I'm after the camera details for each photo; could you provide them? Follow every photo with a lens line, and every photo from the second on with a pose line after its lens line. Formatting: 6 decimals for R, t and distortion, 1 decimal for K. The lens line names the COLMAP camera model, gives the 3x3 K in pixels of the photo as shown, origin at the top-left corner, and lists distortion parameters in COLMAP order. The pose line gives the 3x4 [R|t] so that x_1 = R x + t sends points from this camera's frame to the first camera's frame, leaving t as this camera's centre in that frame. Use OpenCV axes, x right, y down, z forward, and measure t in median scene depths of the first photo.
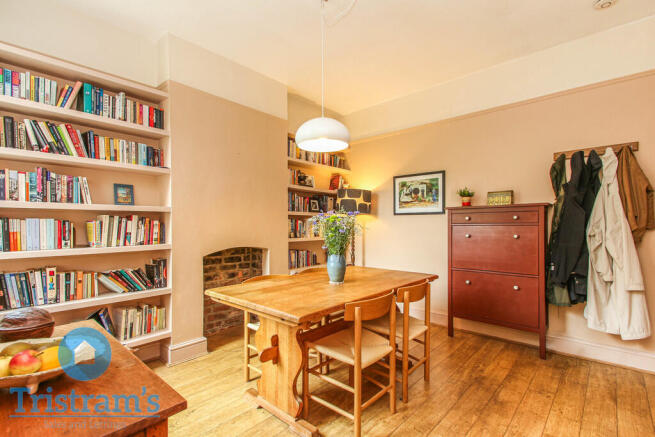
lens RADIAL K [[300.7, 0, 337.2], [0, 300.7, 224.0], [0, 0, 1]] dist [0.024135, -0.001185]
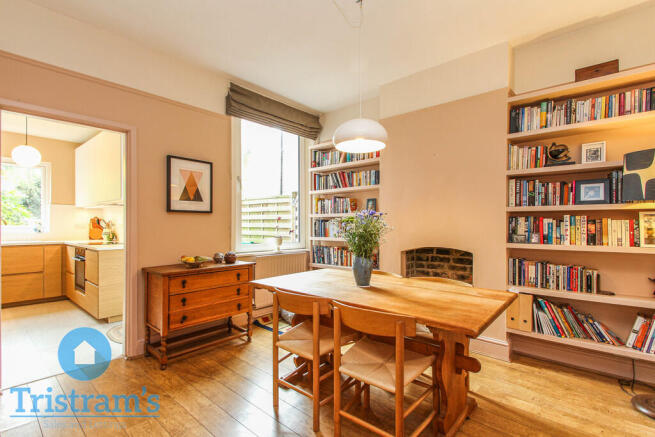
lens RADIAL K [[307.8, 0, 328.5], [0, 307.8, 224.3], [0, 0, 1]] dist [0.024841, -0.000217]
pose [[0.019126, -0.000538, -0.999817, 0.859752], [0.002875, 0.999996, -0.000483, -0.000403], [0.999813, -0.002865, 0.019128, 0.755498]]
